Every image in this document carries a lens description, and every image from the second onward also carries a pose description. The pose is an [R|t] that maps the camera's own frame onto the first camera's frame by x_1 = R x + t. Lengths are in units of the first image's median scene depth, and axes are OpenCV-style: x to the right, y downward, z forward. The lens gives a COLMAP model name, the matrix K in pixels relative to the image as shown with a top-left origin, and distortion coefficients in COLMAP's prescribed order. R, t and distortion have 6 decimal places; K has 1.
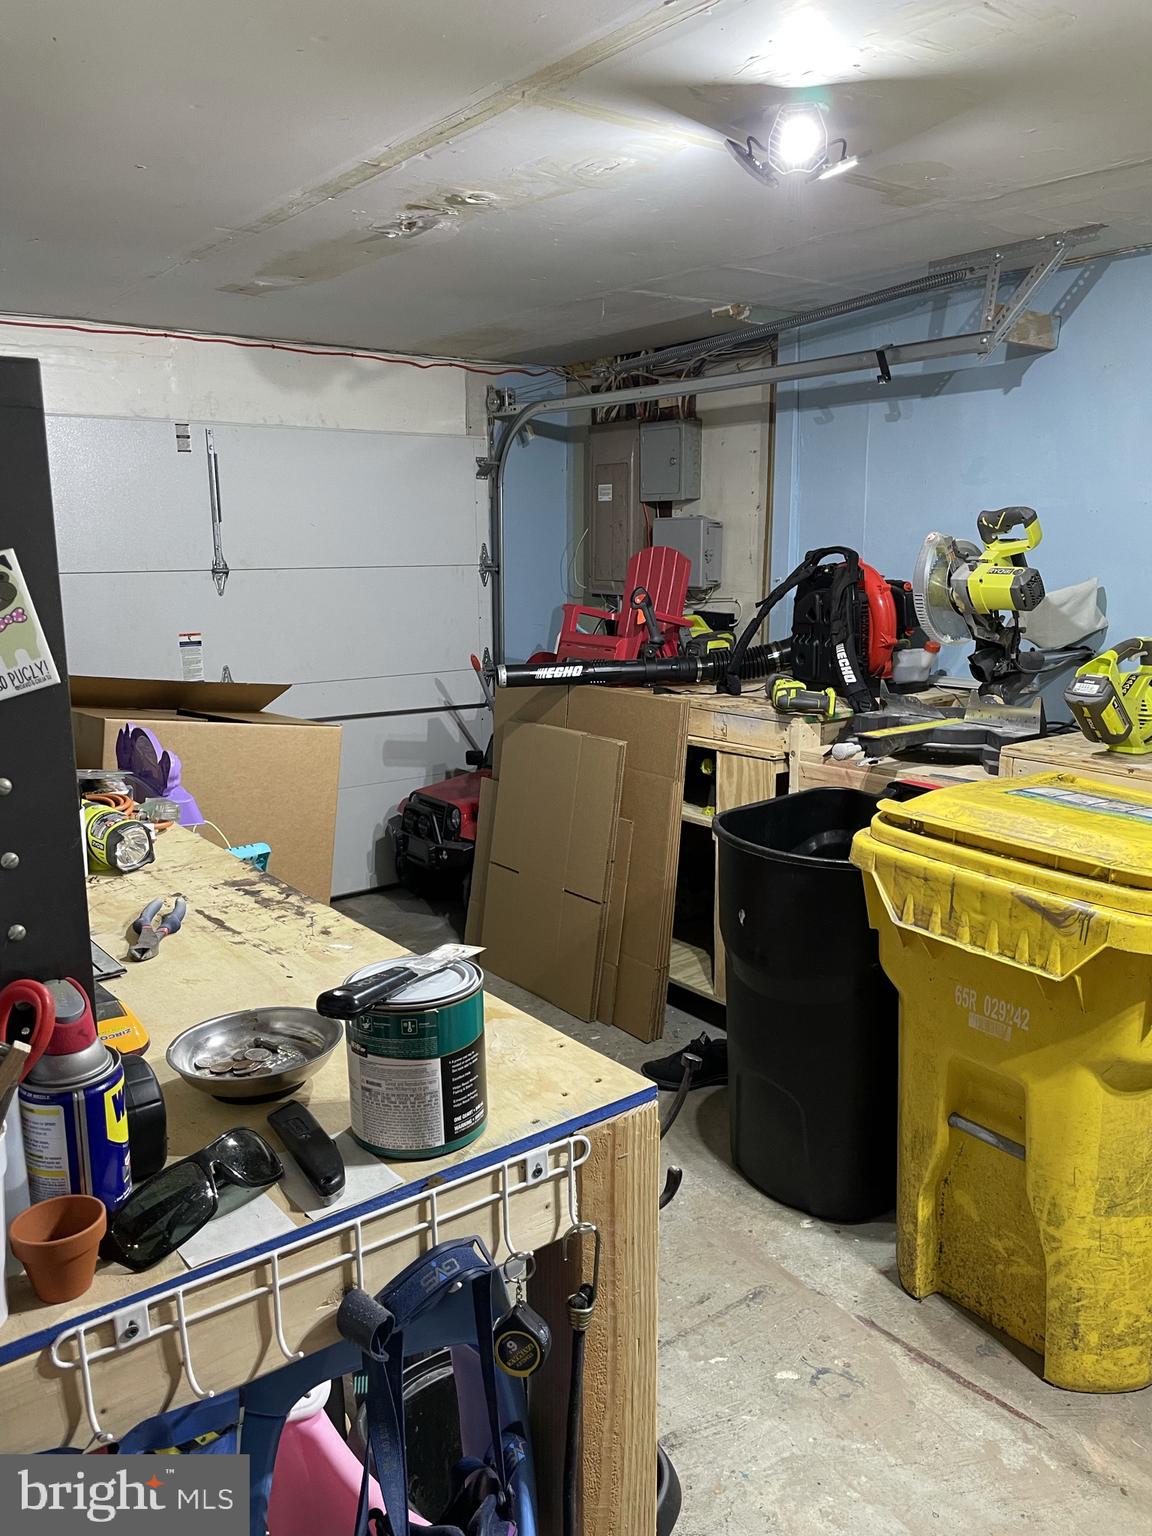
lens RADIAL K [[1170.4, 0, 578.4], [0, 1170.4, 766.7], [0, 0, 1]] dist [0.069335, -0.098882]
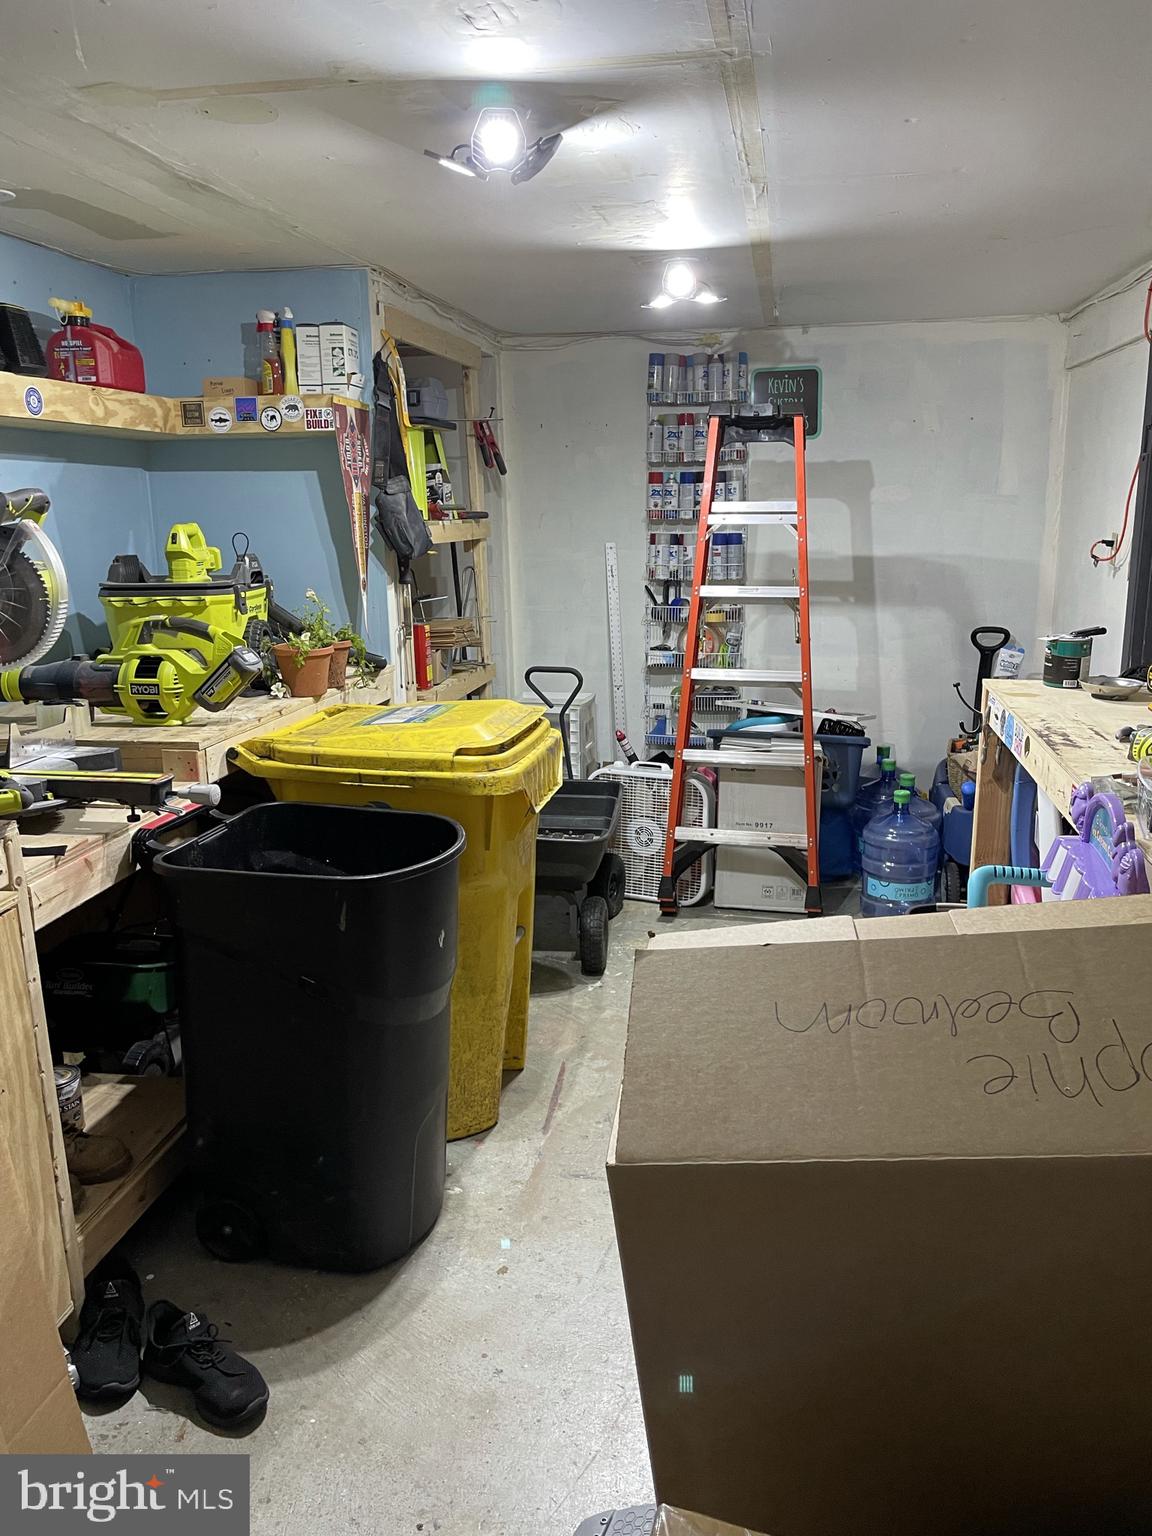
lens RADIAL K [[1170.4, 0, 578.5], [0, 1170.4, 768.9], [0, 0, 1]] dist [0.069335, -0.098882]
pose [[-0.678474, -0.157741, 0.717489, -0.601493], [0.156555, 0.923193, 0.351006, -0.318199], [-0.717749, 0.350475, -0.601667, 1.517711]]
